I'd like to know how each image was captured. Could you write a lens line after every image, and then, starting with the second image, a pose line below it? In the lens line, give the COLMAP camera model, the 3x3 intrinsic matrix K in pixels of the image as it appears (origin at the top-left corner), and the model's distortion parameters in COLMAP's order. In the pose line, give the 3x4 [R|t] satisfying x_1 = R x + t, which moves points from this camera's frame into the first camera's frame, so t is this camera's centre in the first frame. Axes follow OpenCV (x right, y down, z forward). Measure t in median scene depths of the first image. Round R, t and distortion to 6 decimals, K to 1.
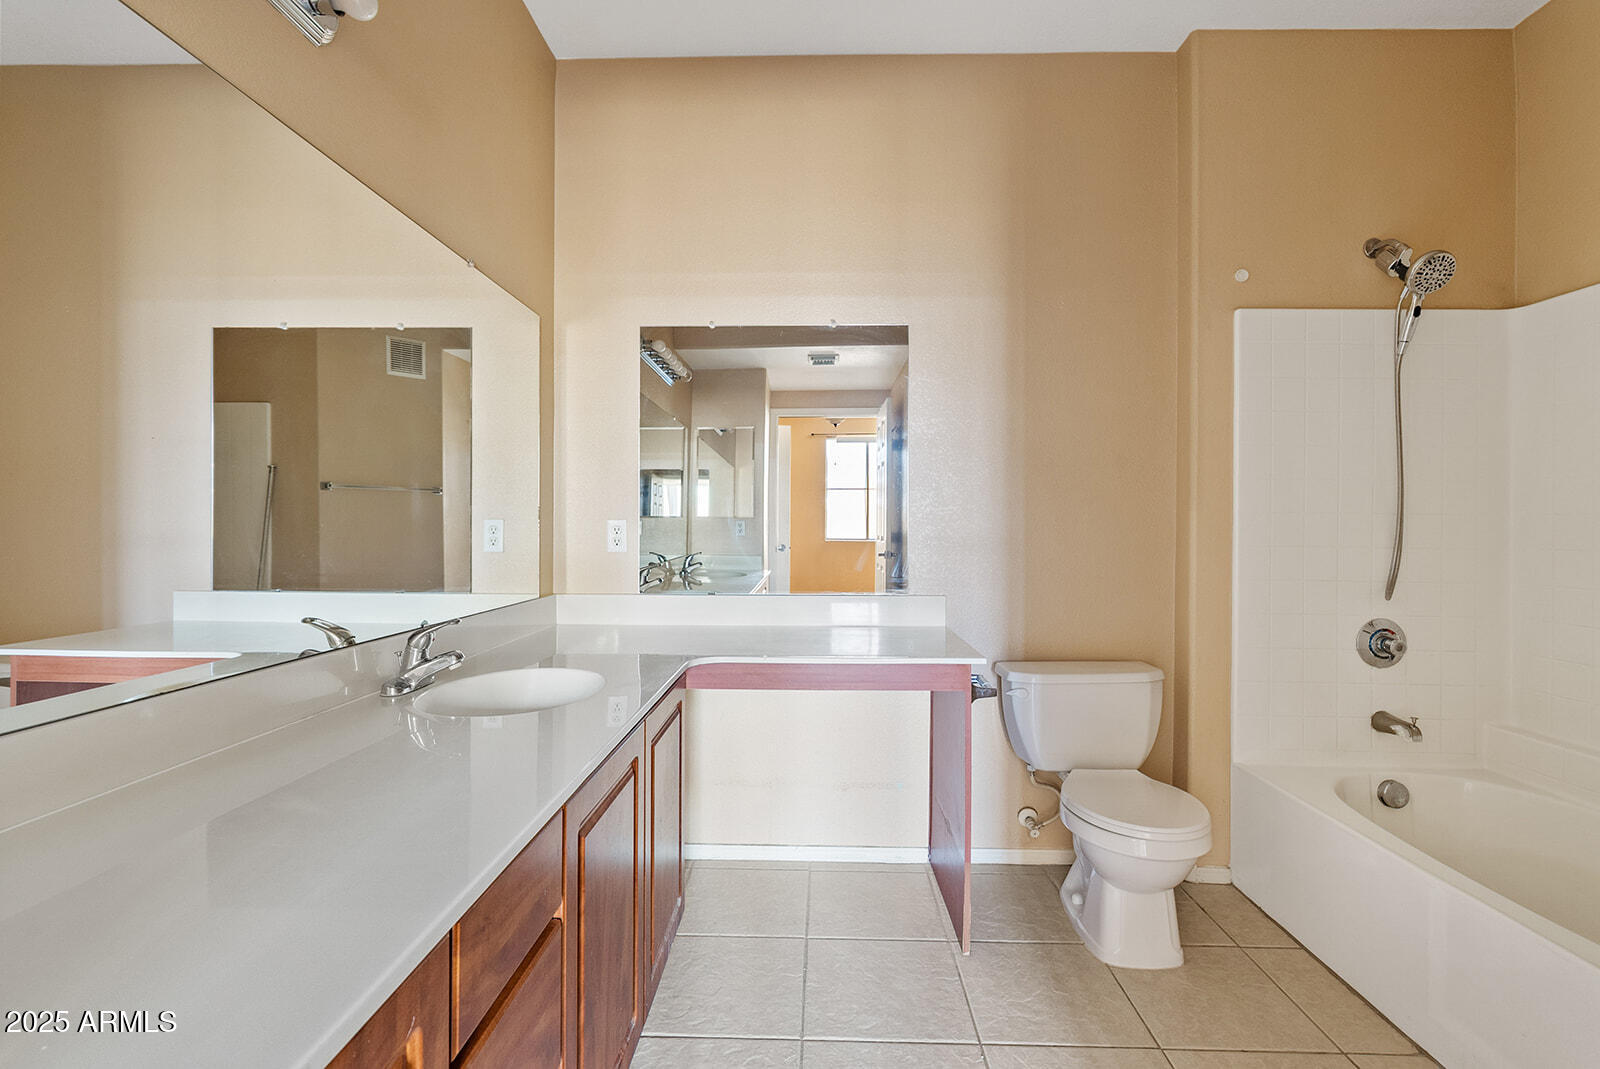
lens RADIAL K [[738.7, 0, 800.0], [0, 738.7, 534.5], [0, 0, 1]] dist [-0.000039, 0.000699]
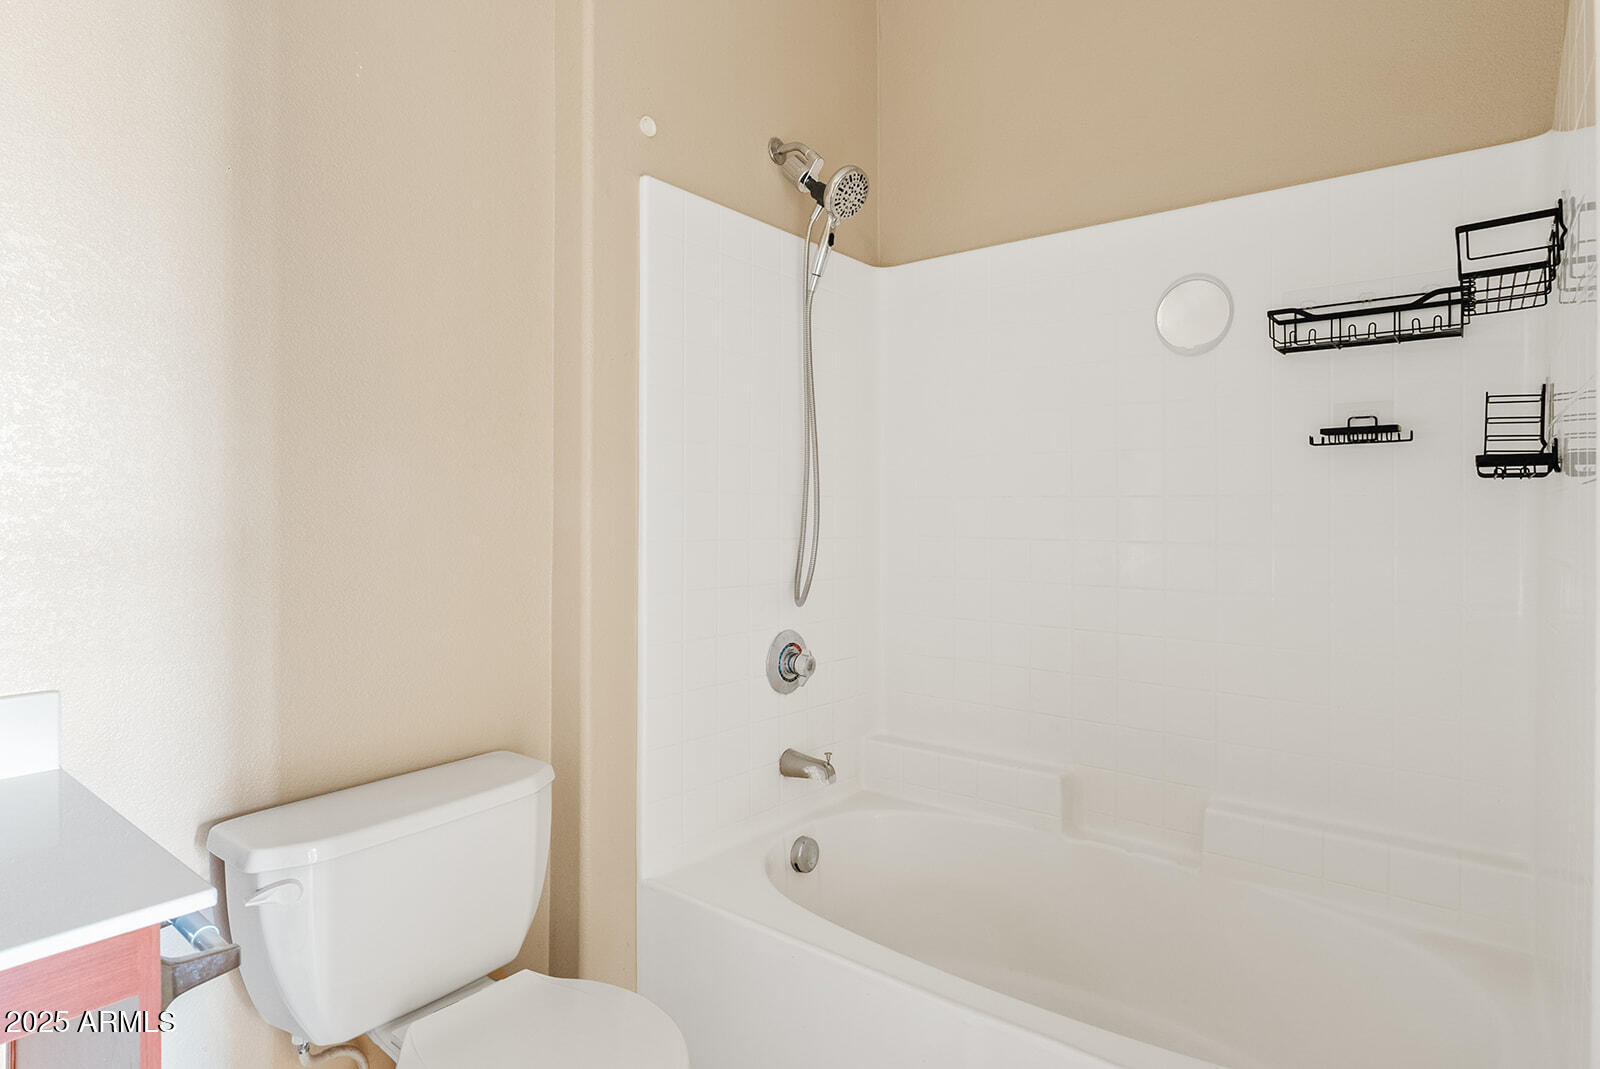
lens RADIAL K [[854.5, 0, 802.5], [0, 854.5, 504.0], [0, 0, 1]] dist [-0.000742, 0.000052]
pose [[0.600098, 0.002697, 0.799922, 0.079208], [0.015660, 0.999763, -0.015119, -0.004910], [-0.799773, 0.021600, 0.599913, 0.450217]]
